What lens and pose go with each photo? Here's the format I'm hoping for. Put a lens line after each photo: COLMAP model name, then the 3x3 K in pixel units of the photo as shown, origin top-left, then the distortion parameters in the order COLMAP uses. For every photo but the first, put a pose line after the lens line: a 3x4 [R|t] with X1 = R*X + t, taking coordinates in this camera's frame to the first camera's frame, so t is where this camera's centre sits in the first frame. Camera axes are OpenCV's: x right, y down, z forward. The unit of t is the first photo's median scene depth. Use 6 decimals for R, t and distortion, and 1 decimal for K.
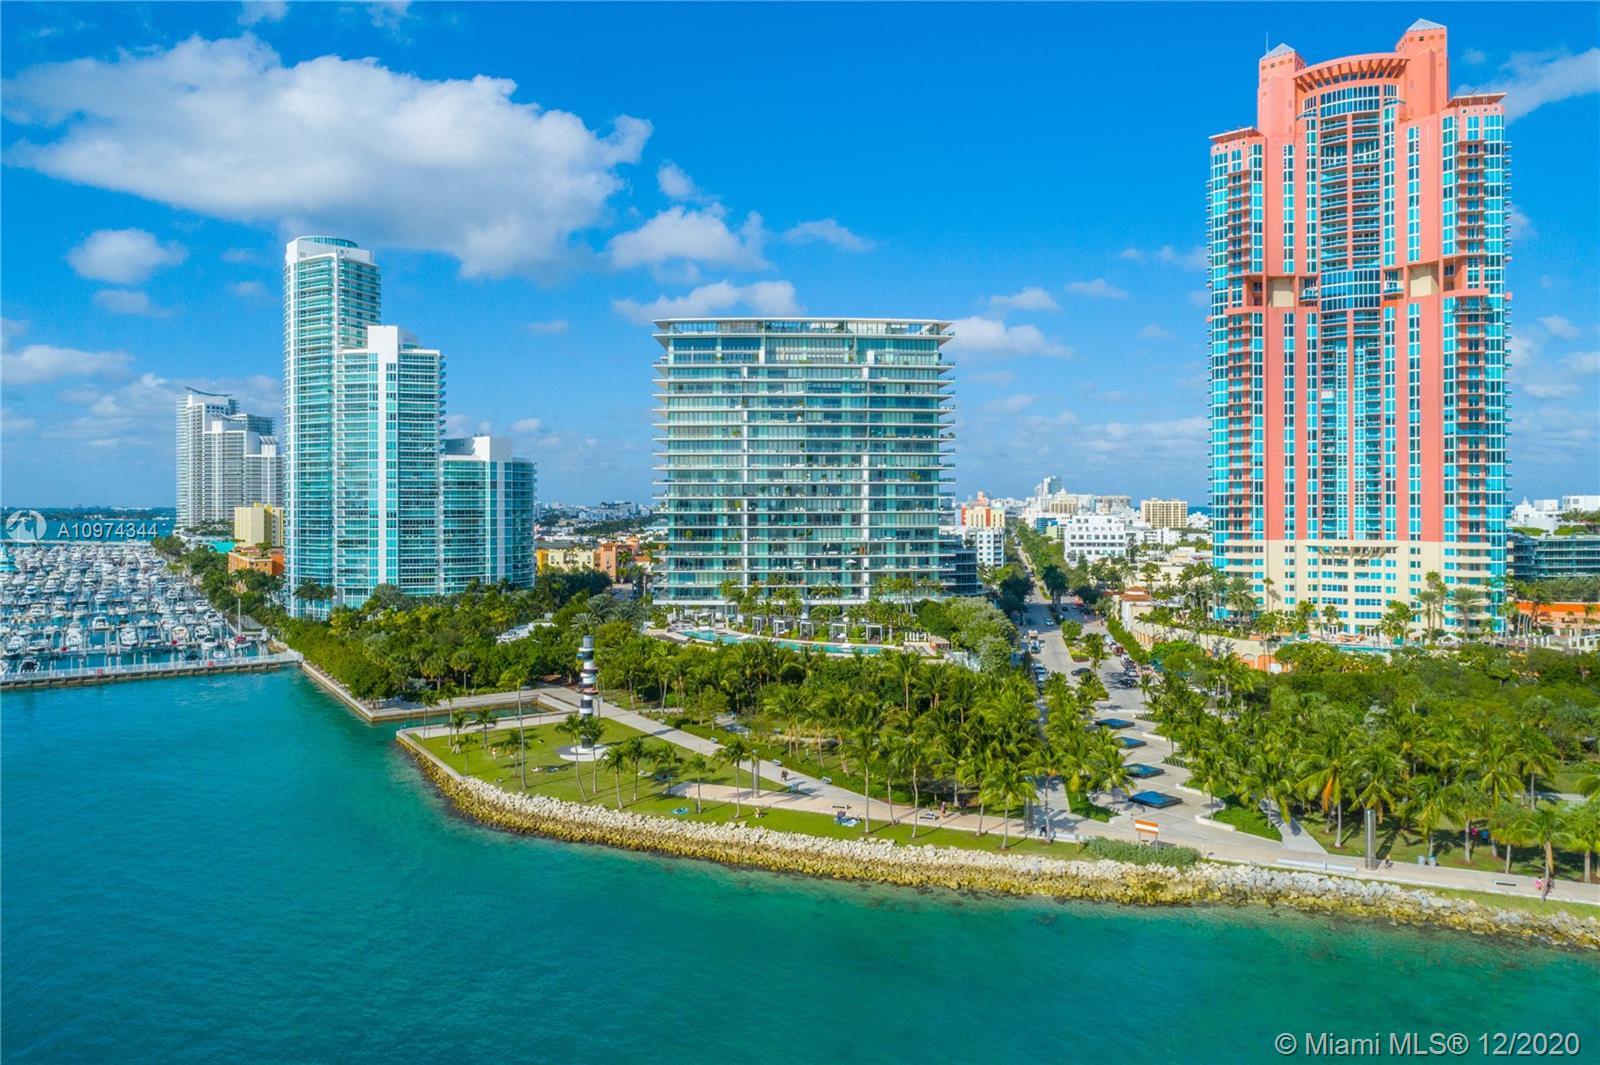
lens RADIAL K [[1091.0, 0, 800.8], [0, 1091.0, 496.4], [0, 0, 1]] dist [-0.002422, -0.002160]
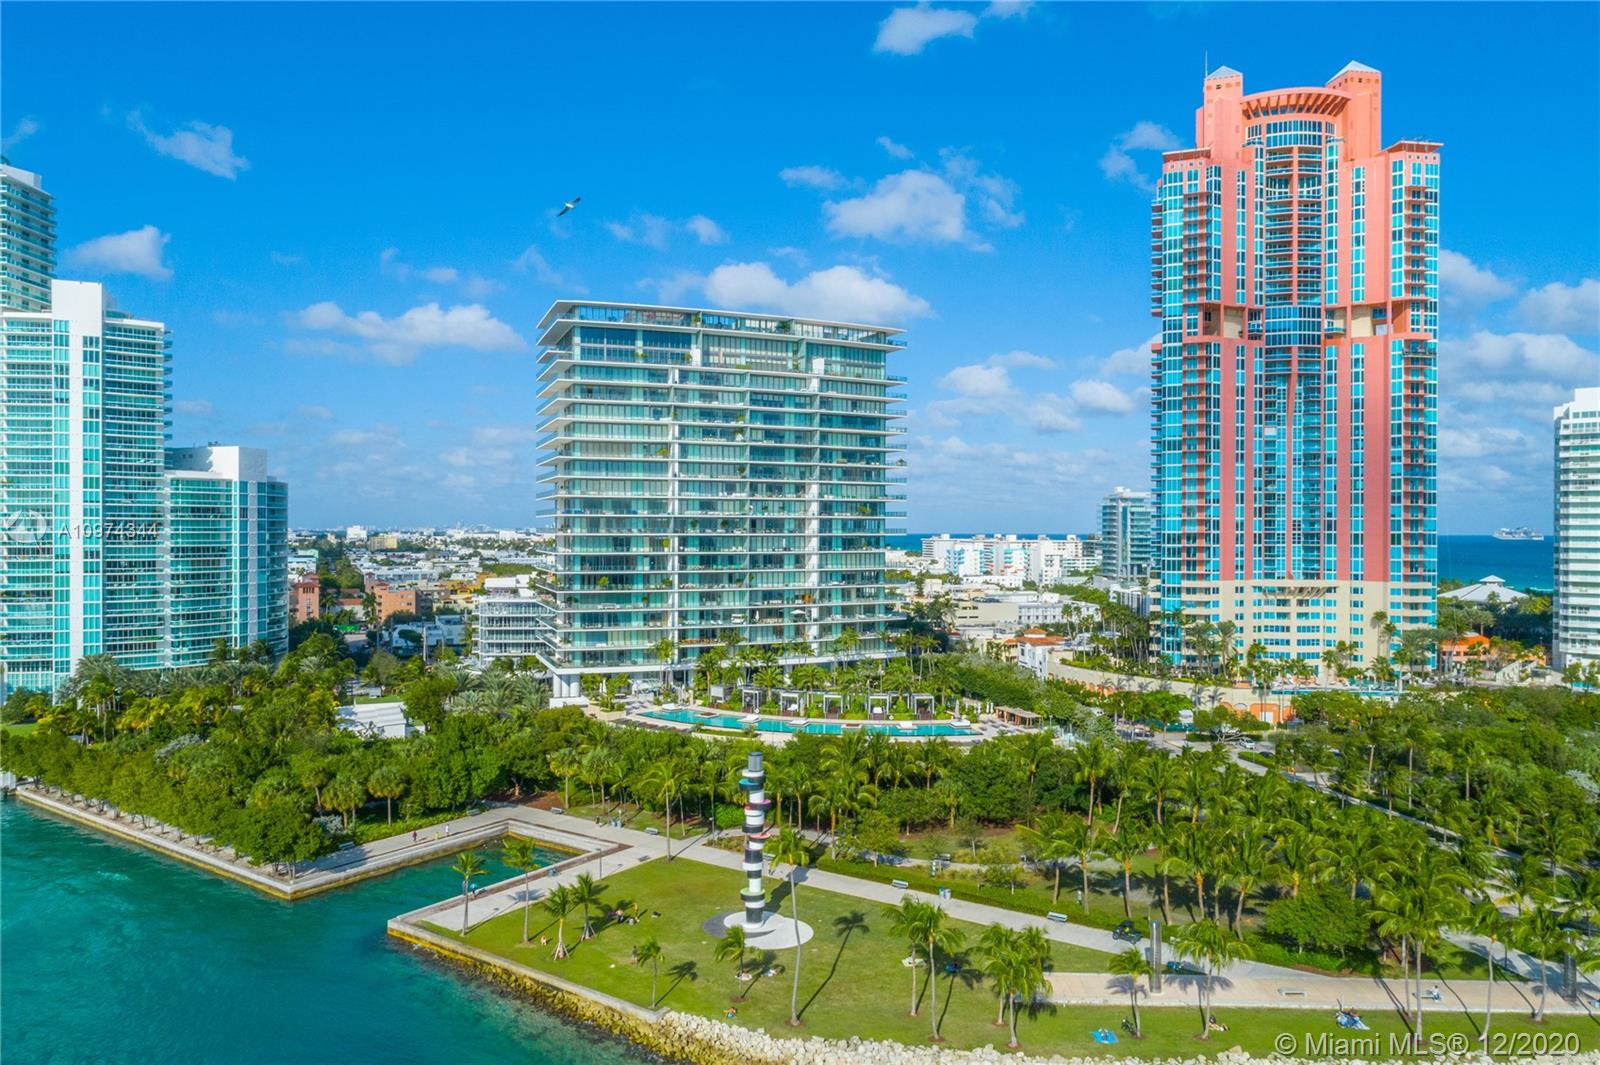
lens RADIAL K [[1093.1, 0, 800.0], [0, 1093.1, 532.5], [0, 0, 1]] dist [-0.005315, 0.001481]
pose [[0.931308, 0.003490, 0.364215, -0.253510], [-0.007169, 0.999936, 0.008749, -0.007800], [-0.364161, -0.010759, 0.931274, 0.227665]]
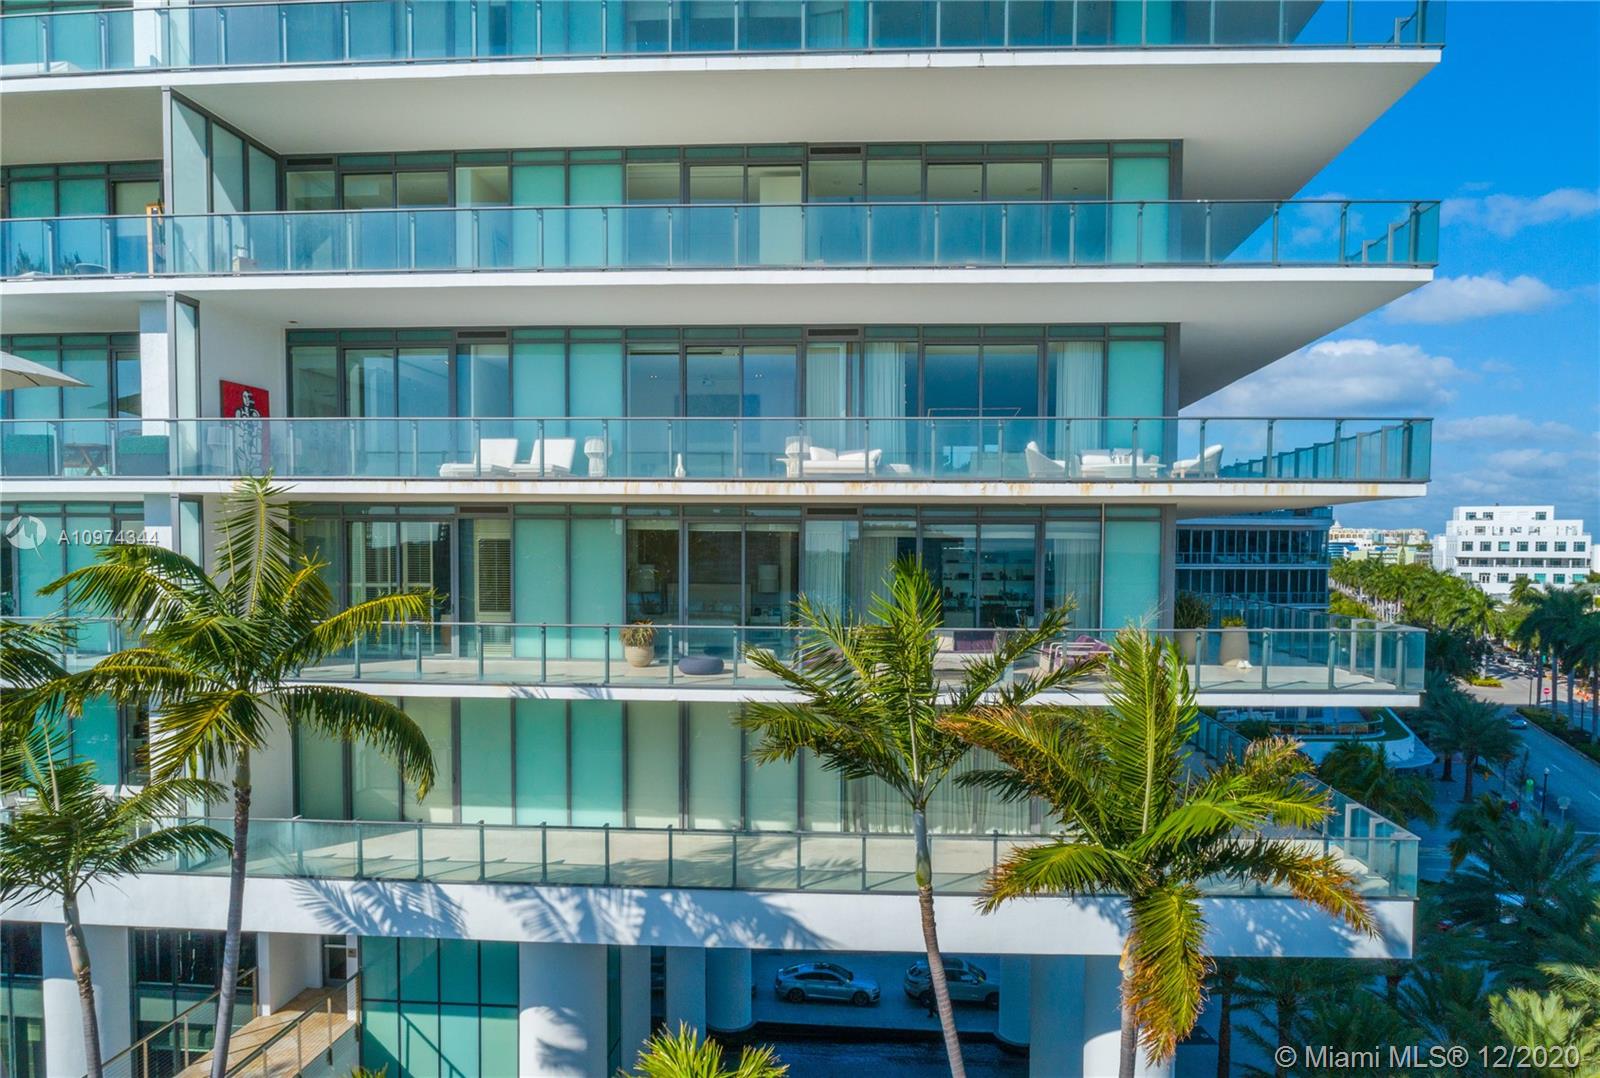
lens RADIAL K [[1113.3, 0, 797.8], [0, 1113.3, 586.6], [0, 0, 1]] dist [0.000159, -0.000453]
pose [[0.979552, 0.013774, -0.200721, 0.117791], [-0.005044, 0.999021, 0.043942, 0.071717], [0.201130, -0.042031, 0.978662, 0.931647]]
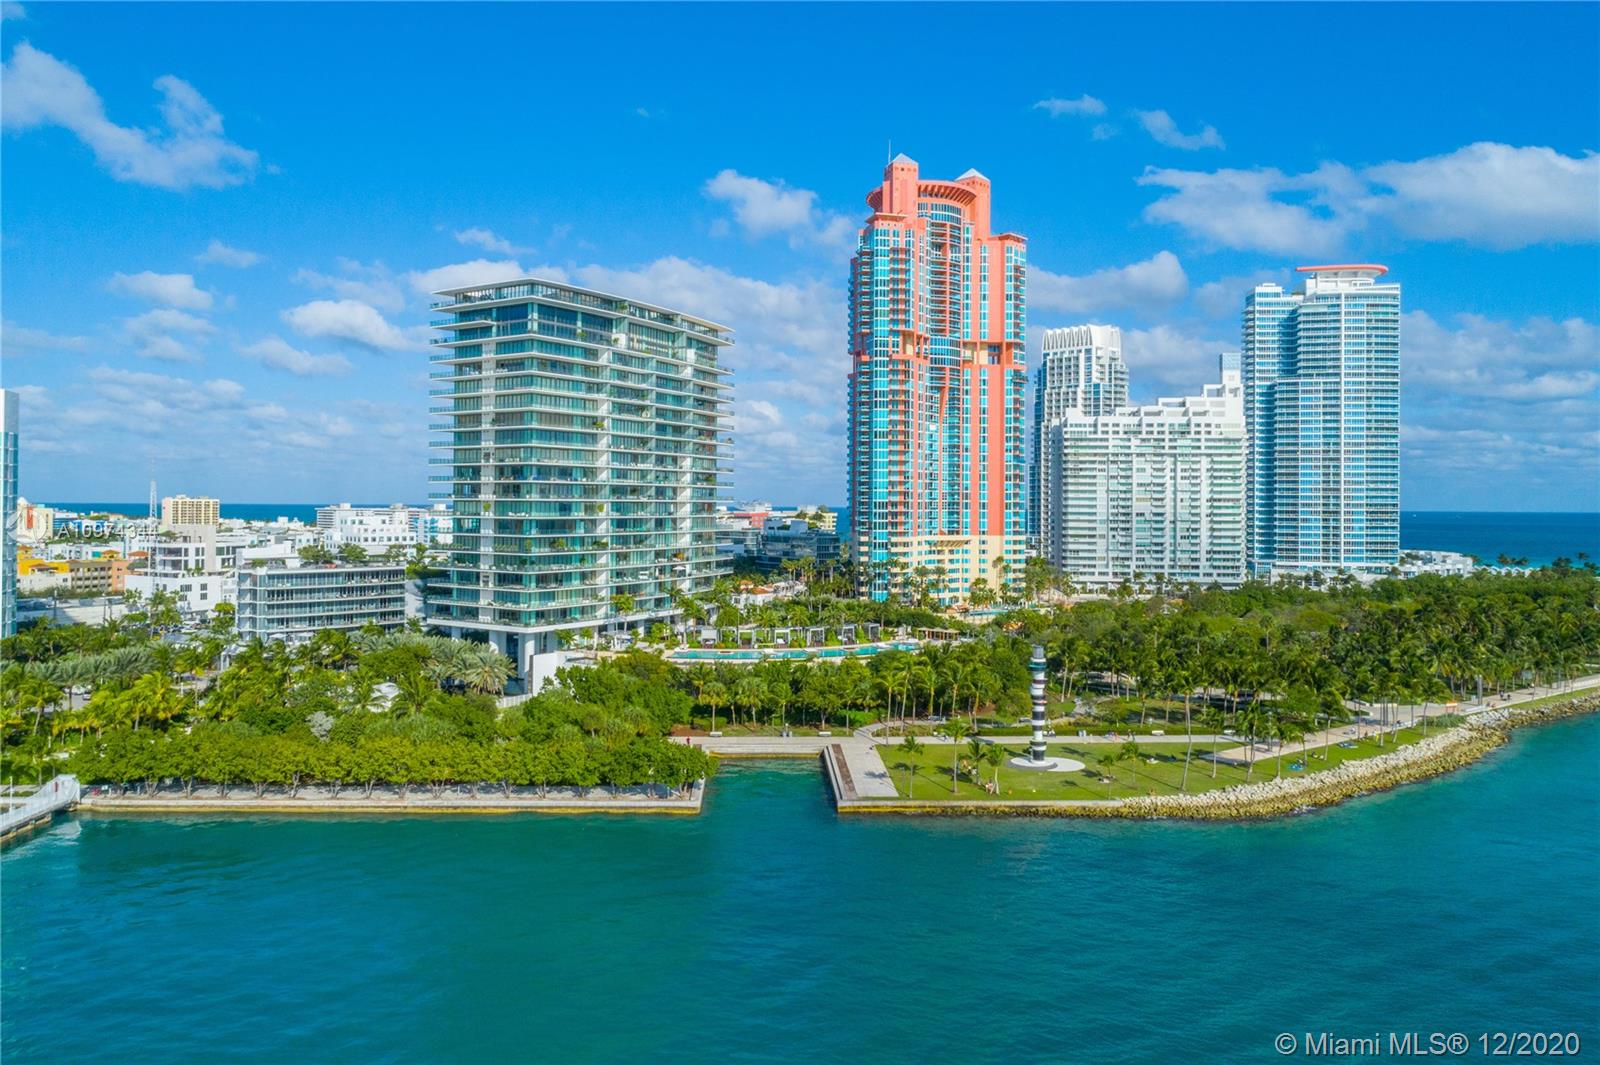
lens RADIAL K [[1091.0, 0, 800.8], [0, 1091.0, 496.4], [0, 0, 1]] dist [-0.002422, -0.002160]
pose [[0.526667, 0.011316, 0.849996, -0.704488], [-0.014079, 0.999890, -0.004588, -0.000169], [-0.849955, -0.009551, 0.526769, 0.407701]]
